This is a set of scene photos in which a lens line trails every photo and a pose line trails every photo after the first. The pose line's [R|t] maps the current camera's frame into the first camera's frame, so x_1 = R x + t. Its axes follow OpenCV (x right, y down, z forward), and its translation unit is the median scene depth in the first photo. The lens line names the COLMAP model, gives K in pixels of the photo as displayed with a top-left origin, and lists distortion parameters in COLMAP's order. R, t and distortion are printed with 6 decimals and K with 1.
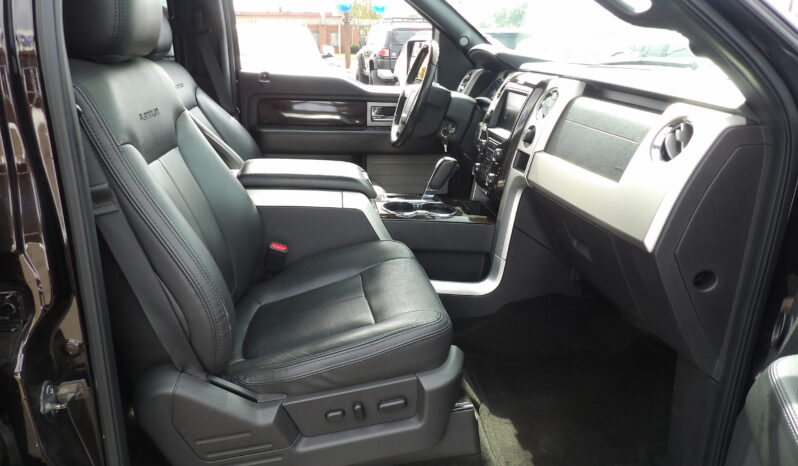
lens RADIAL K [[545.3, 0, 379.2], [0, 545.3, 214.7], [0, 0, 1]] dist [-0.006532, 0.001126]
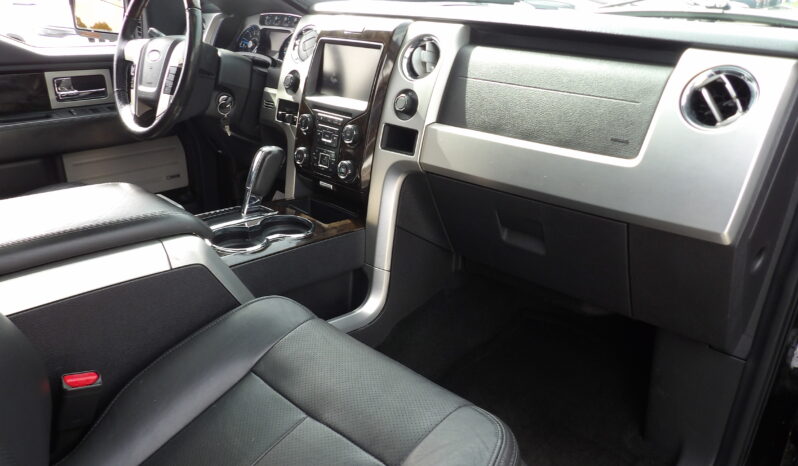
lens RADIAL K [[575.4, 0, 379.5], [0, 575.4, 222.7], [0, 0, 1]] dist [-0.008490, 0.007114]
pose [[0.790873, -0.238895, 0.563426, -0.217544], [0.184345, 0.970895, 0.152902, -0.109295], [-0.583556, -0.017061, 0.811894, 0.371013]]
